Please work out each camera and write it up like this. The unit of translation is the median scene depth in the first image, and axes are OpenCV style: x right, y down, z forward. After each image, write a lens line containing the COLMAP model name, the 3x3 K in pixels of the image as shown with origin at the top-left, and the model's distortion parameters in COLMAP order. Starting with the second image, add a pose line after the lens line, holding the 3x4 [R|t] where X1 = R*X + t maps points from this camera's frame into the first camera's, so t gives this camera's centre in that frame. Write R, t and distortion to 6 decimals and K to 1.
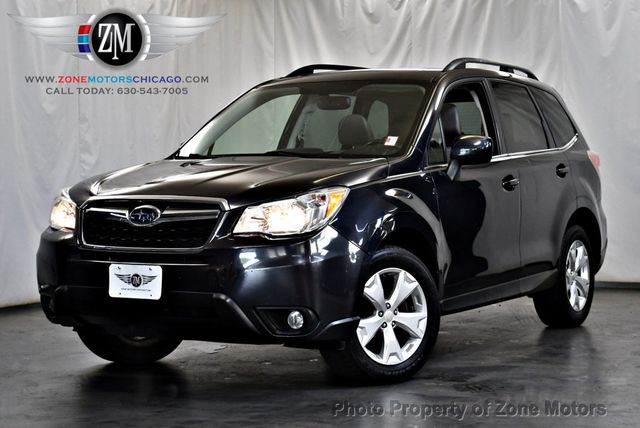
lens RADIAL K [[1422.5, 0, 318.3], [0, 1422.5, 213.7], [0, 0, 1]] dist [-0.132881, 0.000000]
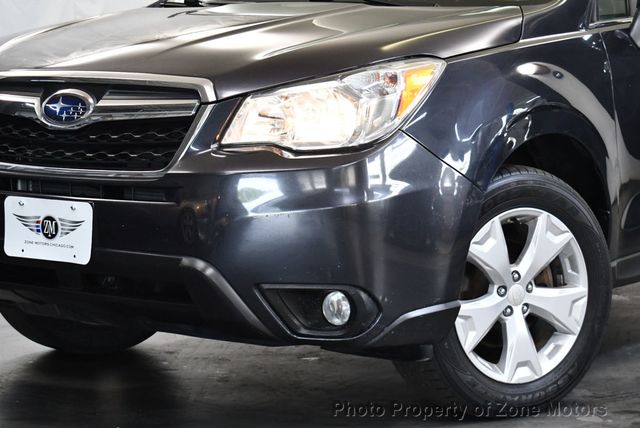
lens RADIAL K [[1835.9, 0, 322.1], [0, 1835.9, 214.5], [0, 0, 1]] dist [-0.281430, 0.000000]
pose [[0.996710, 0.016672, -0.079321, 0.031592], [-0.010651, 0.997071, 0.075742, -0.012198], [0.080352, -0.074648, 0.993967, 0.307690]]
